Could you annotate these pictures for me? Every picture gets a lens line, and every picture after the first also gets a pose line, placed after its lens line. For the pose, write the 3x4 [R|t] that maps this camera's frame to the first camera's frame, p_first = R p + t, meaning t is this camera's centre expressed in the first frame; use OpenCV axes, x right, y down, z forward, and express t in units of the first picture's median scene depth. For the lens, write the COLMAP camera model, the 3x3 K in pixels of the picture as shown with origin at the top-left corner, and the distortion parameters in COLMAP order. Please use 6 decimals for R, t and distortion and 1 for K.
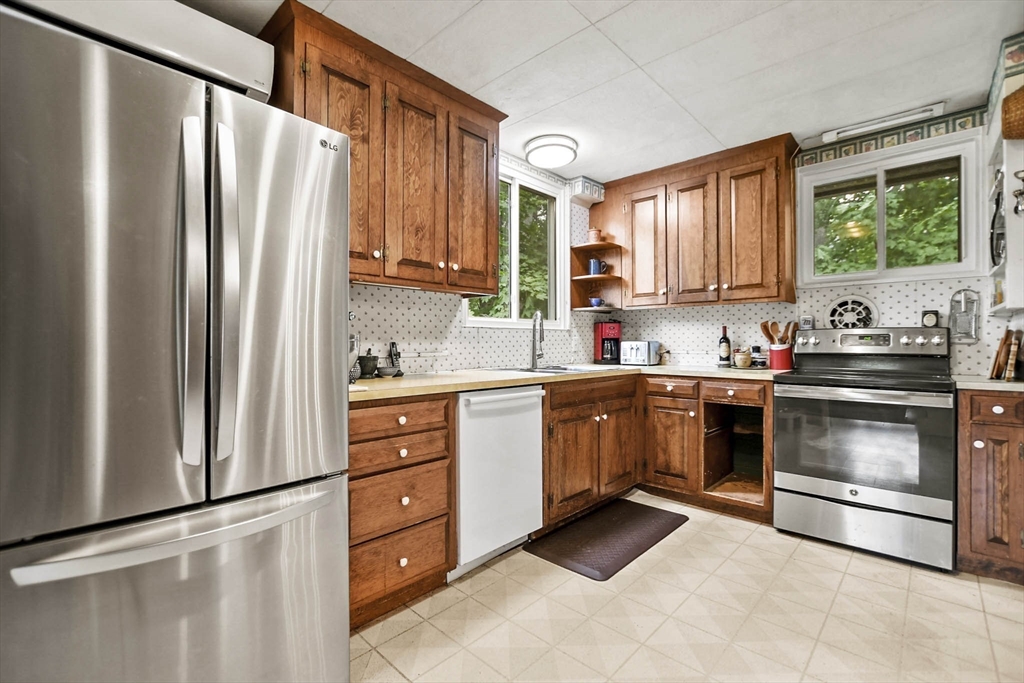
lens RADIAL K [[451.4, 0, 509.5], [0, 451.4, 343.7], [0, 0, 1]] dist [-0.007320, 0.001183]
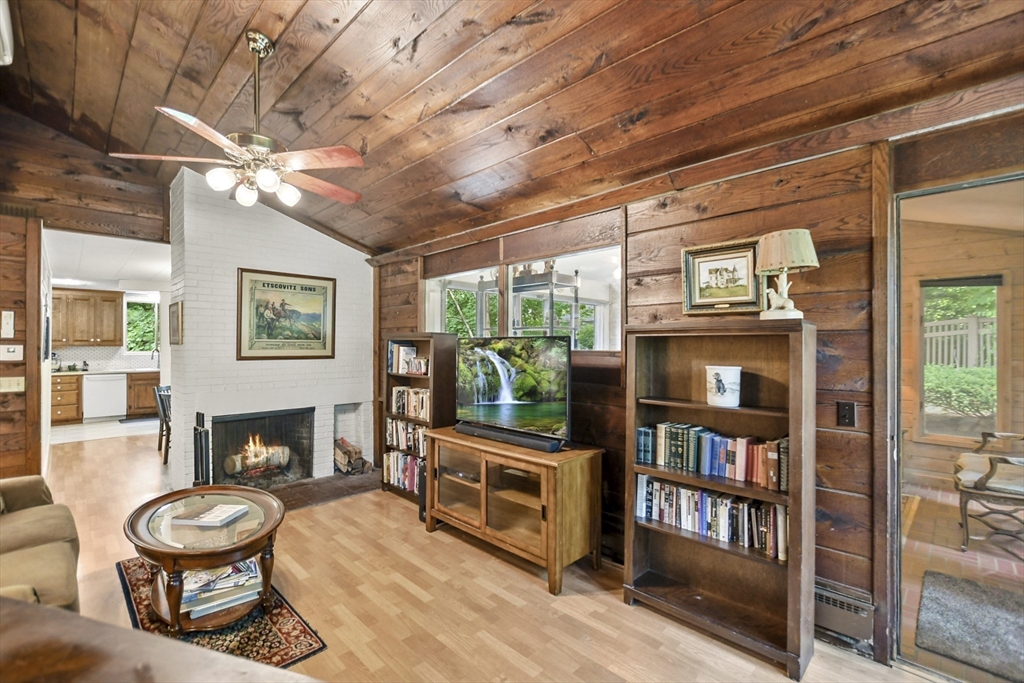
lens RADIAL K [[451.4, 0, 508.1], [0, 451.4, 344.2], [0, 0, 1]] dist [-0.007320, 0.001183]
pose [[0.999462, -0.000765, -0.032779, 1.089007], [0.000969, 0.999980, 0.006207, -0.052589], [0.032774, -0.006235, 0.999443, -0.821807]]
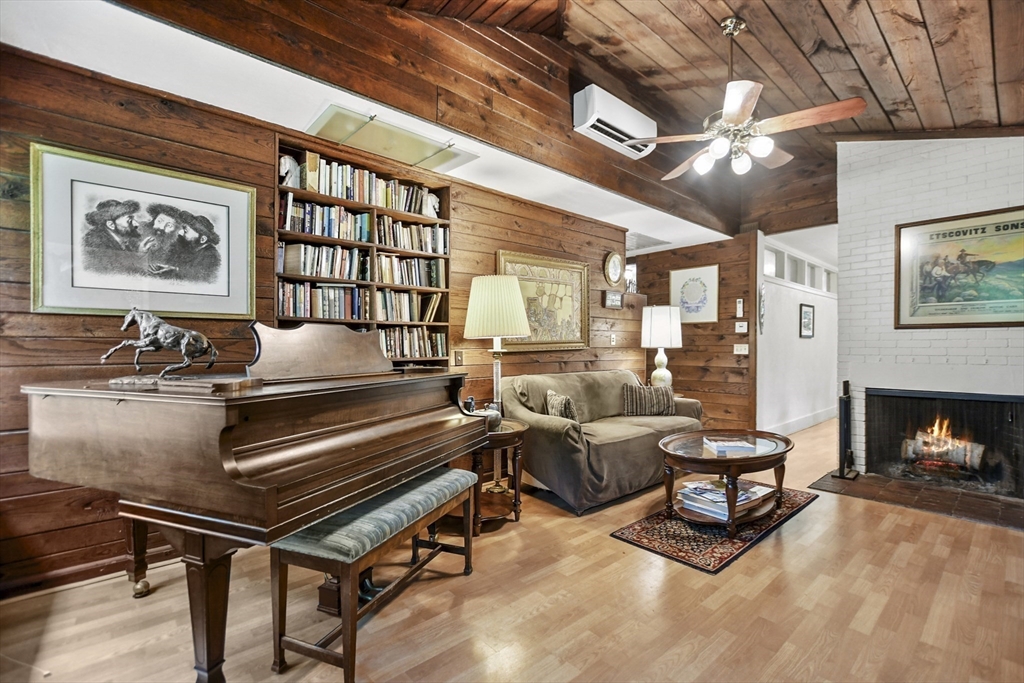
lens RADIAL K [[451.4, 0, 511.3], [0, 451.4, 346.0], [0, 0, 1]] dist [-0.007320, 0.001183]
pose [[-0.097705, -0.002288, -0.995213, 1.514398], [0.010545, 0.999939, -0.003335, 0.038088], [0.995160, -0.010820, -0.097675, -0.426289]]
